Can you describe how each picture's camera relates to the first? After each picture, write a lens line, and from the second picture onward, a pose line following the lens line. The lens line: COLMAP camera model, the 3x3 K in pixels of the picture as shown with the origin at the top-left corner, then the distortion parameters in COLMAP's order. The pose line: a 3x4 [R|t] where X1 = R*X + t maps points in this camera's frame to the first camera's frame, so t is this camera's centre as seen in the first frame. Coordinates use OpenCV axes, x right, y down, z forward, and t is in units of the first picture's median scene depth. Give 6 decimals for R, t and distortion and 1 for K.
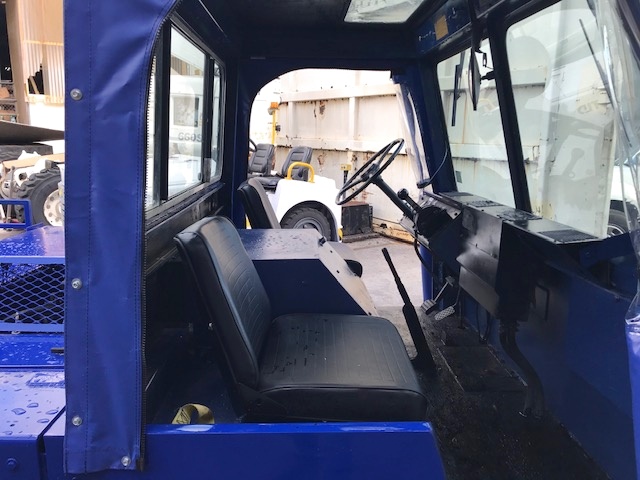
lens RADIAL K [[529.0, 0, 320.0], [0, 529.0, 240.0], [0, 0, 1]] dist [-0.003792, -0.003973]
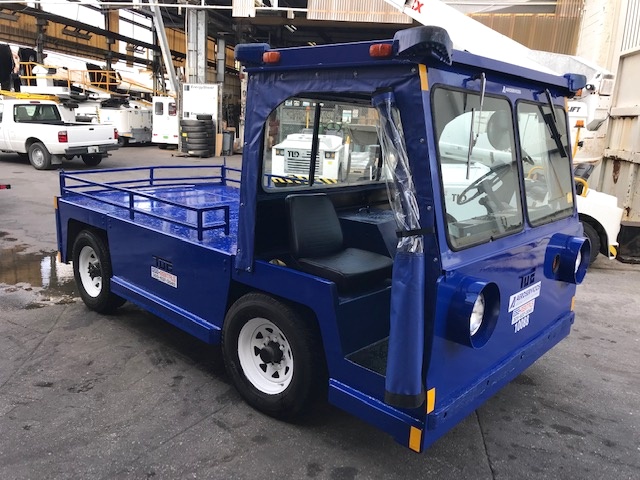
lens RADIAL K [[529.0, 0, 320.0], [0, 529.0, 240.0], [0, 0, 1]] dist [-0.003792, -0.003973]
pose [[0.713781, 0.184733, -0.675566, 0.348576], [-0.181928, 0.980381, 0.075864, -0.004176], [0.676327, 0.068754, 0.733386, -0.163717]]
